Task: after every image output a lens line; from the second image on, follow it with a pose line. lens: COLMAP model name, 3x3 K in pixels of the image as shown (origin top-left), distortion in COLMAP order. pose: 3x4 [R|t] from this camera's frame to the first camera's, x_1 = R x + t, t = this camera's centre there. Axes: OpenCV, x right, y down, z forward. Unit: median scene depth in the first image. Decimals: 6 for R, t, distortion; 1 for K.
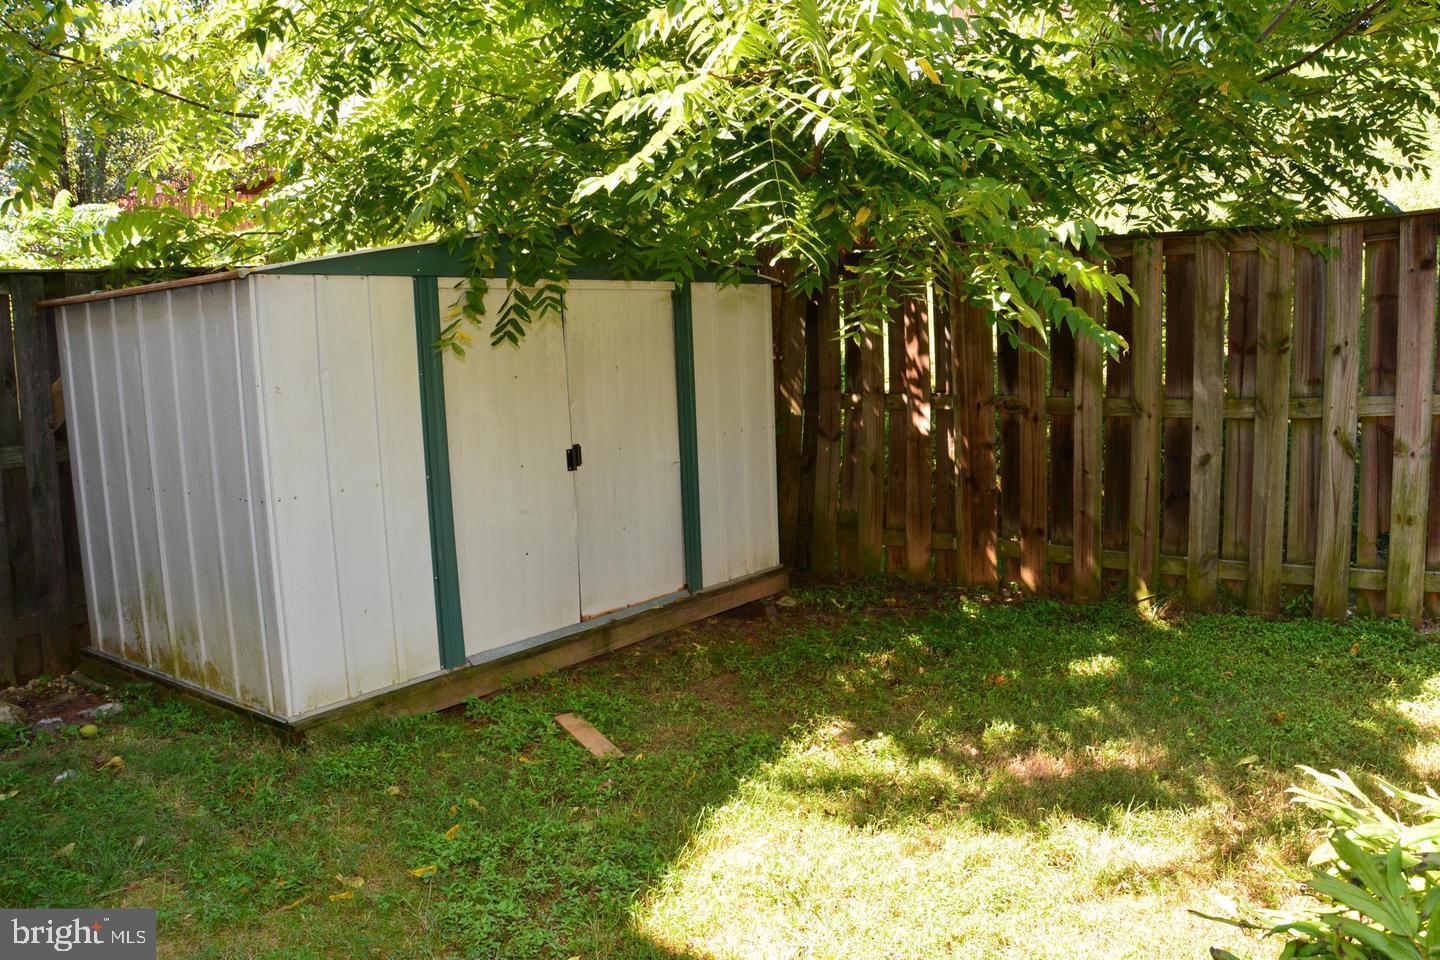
lens RADIAL K [[1117.5, 0, 725.8], [0, 1117.5, 487.0], [0, 0, 1]] dist [-0.161305, 0.117400]
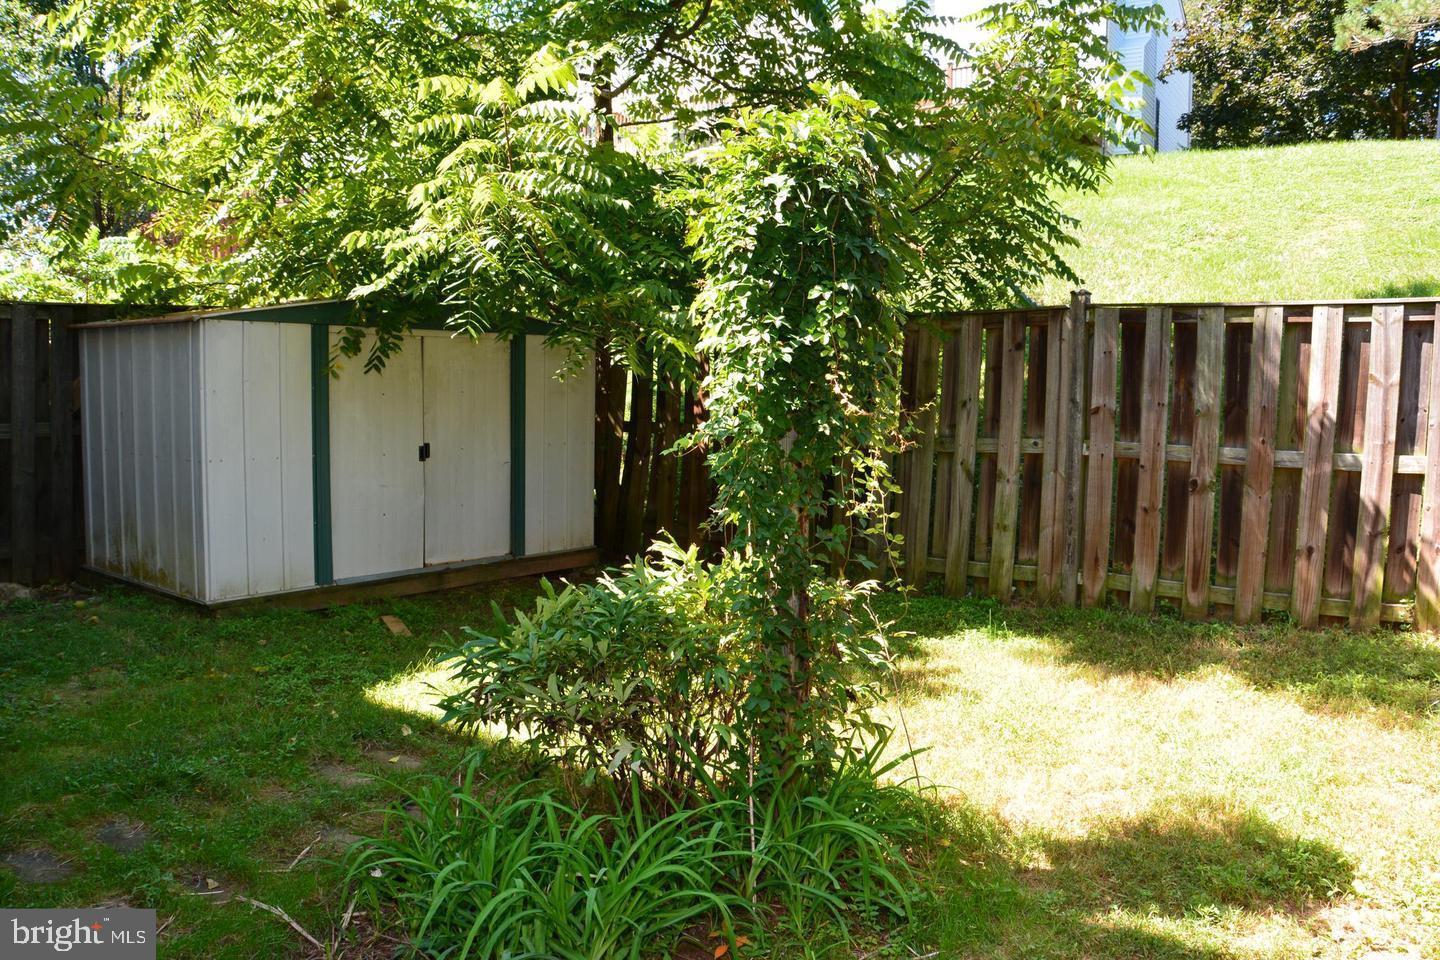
lens RADIAL K [[1117.5, 0, 725.8], [0, 1117.5, 487.0], [0, 0, 1]] dist [-0.161305, 0.117400]
pose [[0.998379, 0.056060, -0.009794, 0.294564], [-0.056371, 0.997795, -0.035024, 0.050847], [0.007809, 0.035520, 0.999338, -0.468034]]
